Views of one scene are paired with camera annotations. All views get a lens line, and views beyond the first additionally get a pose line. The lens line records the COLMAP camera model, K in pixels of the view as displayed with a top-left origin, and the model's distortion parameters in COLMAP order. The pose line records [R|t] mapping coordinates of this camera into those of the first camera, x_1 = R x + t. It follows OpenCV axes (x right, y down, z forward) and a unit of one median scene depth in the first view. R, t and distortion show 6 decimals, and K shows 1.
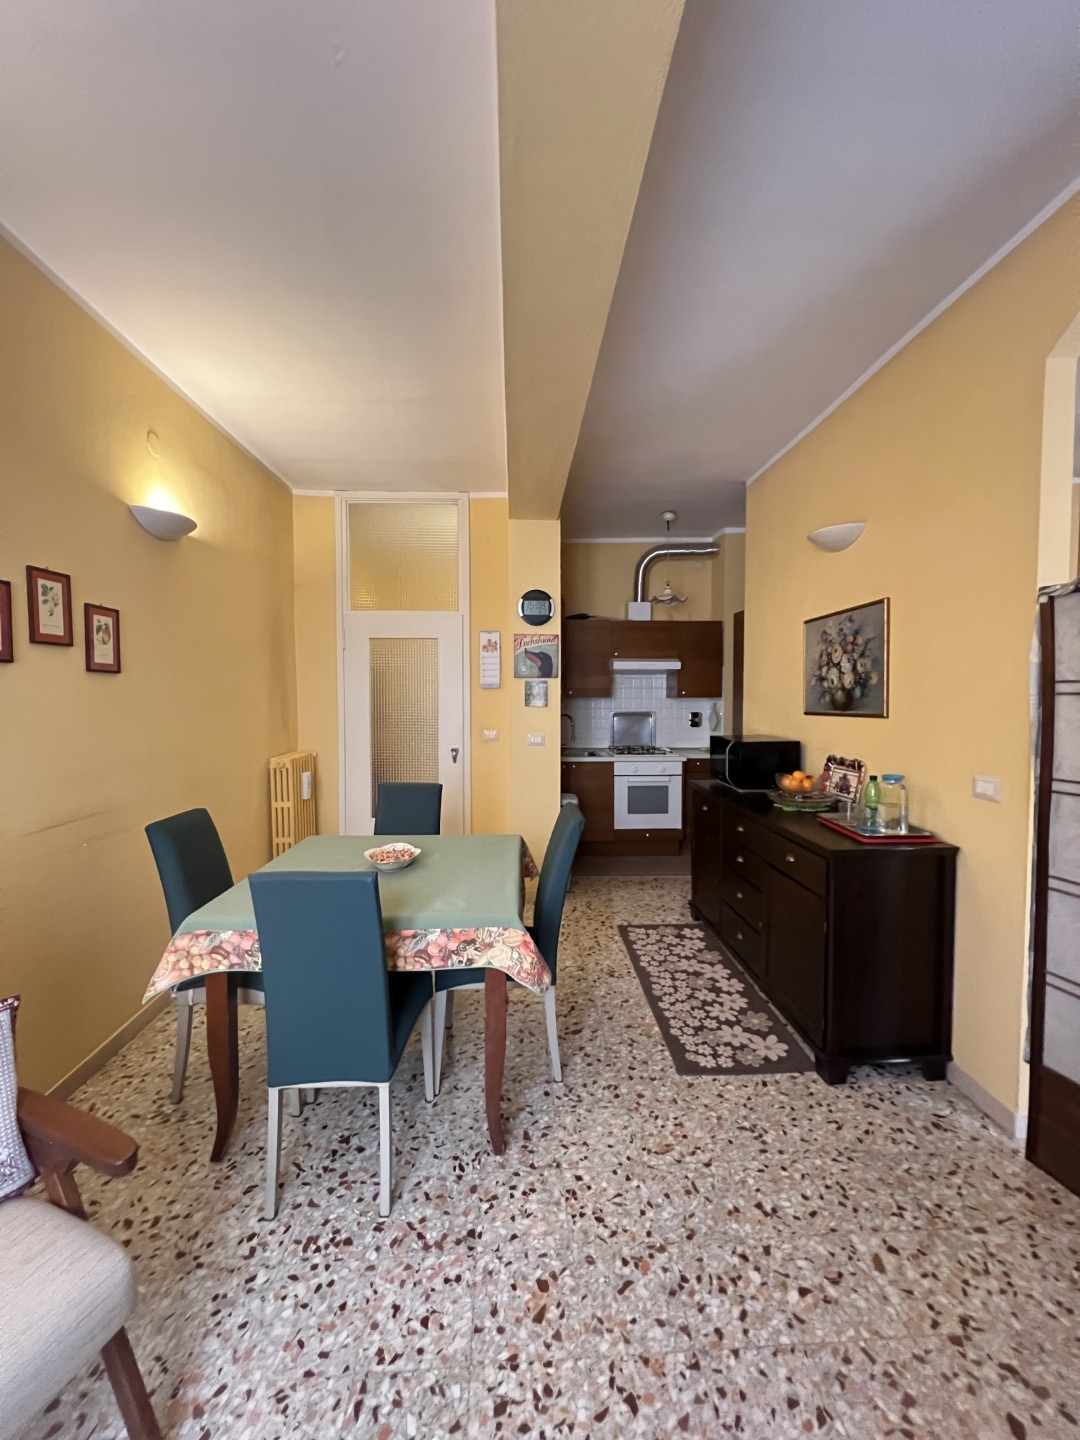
lens RADIAL K [[570.0, 0, 530.5], [0, 570.0, 716.6], [0, 0, 1]] dist [-0.006640, 0.001907]
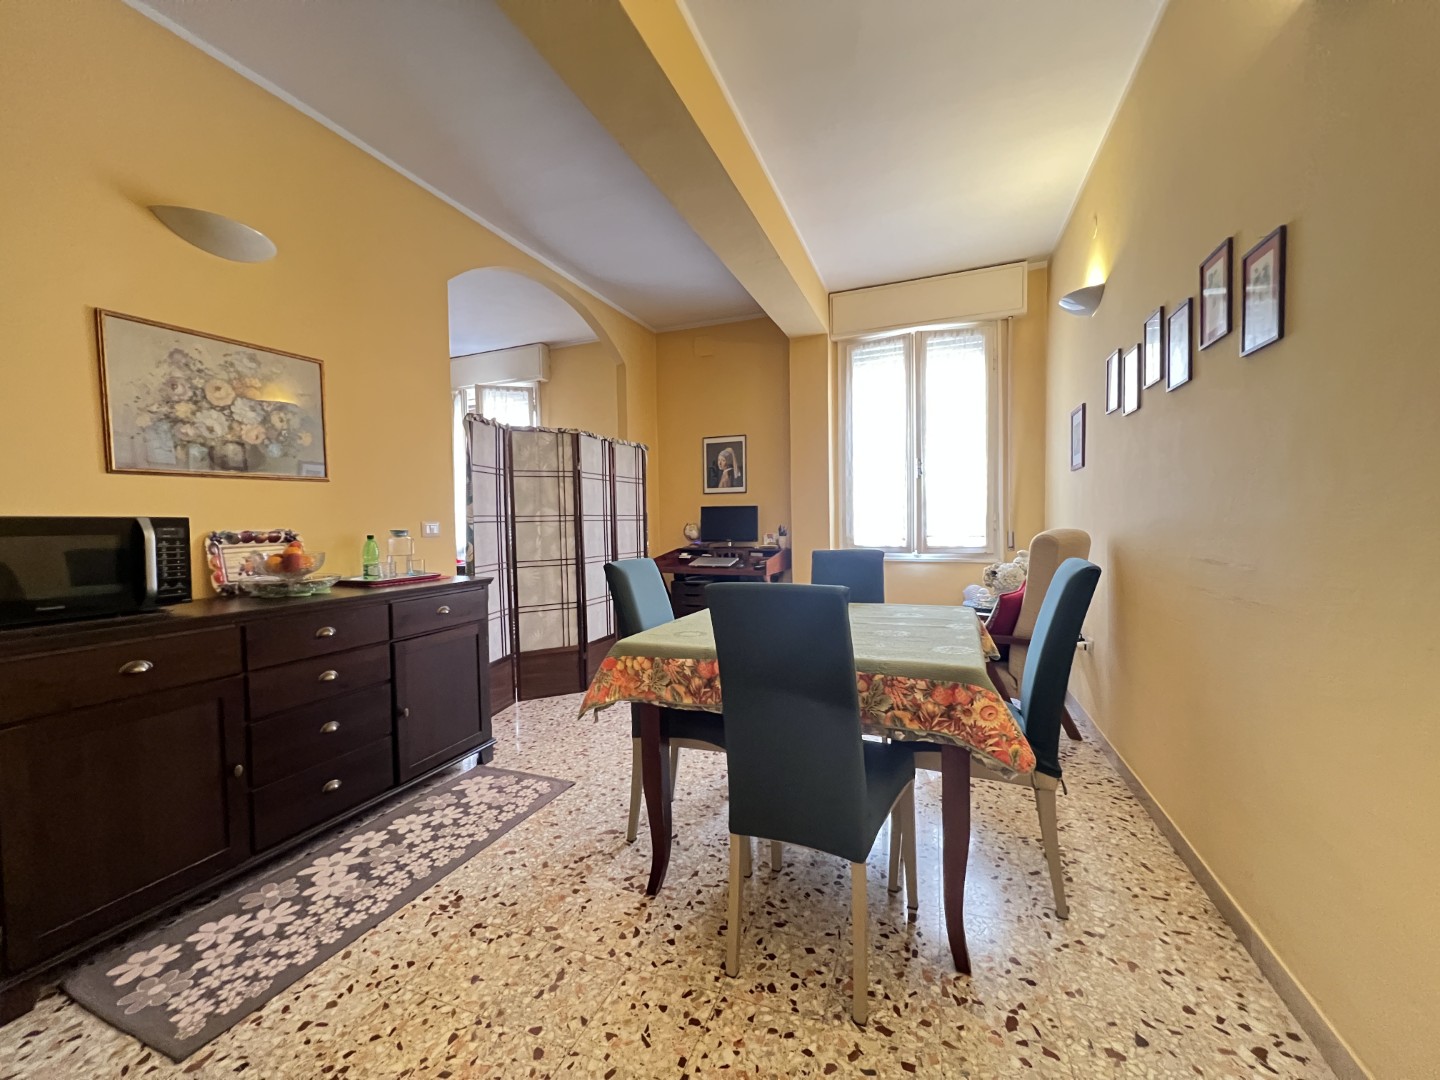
lens RADIAL K [[570.0, 0, 717.0], [0, 570.0, 544.6], [0, 0, 1]] dist [-0.006640, 0.001907]
pose [[-0.918963, 0.005762, 0.394301, -0.372855], [0.038516, 0.996424, 0.075203, 0.059479], [-0.392458, 0.084296, -0.915899, 1.546256]]
